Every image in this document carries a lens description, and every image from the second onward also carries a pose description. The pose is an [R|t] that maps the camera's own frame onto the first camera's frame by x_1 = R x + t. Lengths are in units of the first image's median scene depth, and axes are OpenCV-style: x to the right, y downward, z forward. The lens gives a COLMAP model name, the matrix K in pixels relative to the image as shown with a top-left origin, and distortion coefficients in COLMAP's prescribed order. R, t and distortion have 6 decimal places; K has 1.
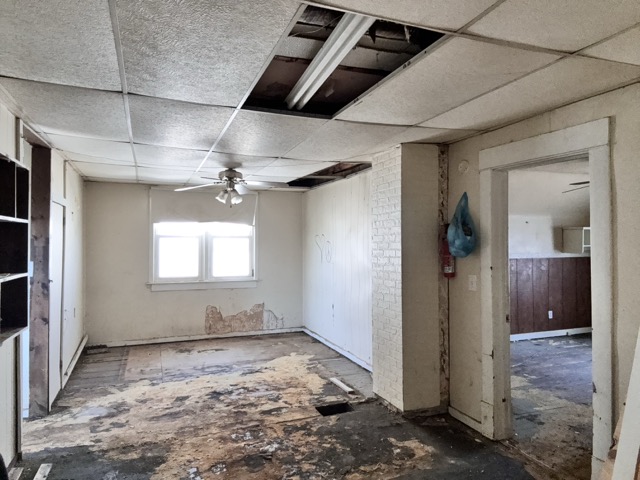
lens RADIAL K [[431.5, 0, 319.4], [0, 431.5, 236.5], [0, 0, 1]] dist [0.004313, -0.000868]
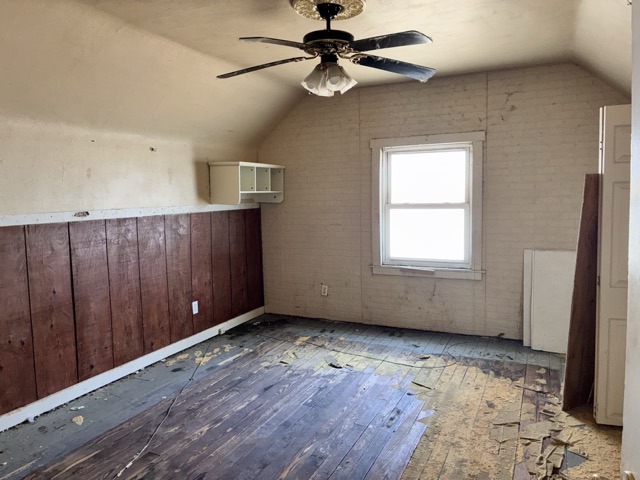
lens RADIAL K [[490.1, 0, 319.4], [0, 490.1, 235.6], [0, 0, 1]] dist [0.006132, -0.006585]
pose [[0.724486, -0.070653, 0.685659, 0.200006], [0.000287, 0.994764, 0.102202, 0.011678], [-0.689289, -0.073847, 0.720713, 0.398715]]
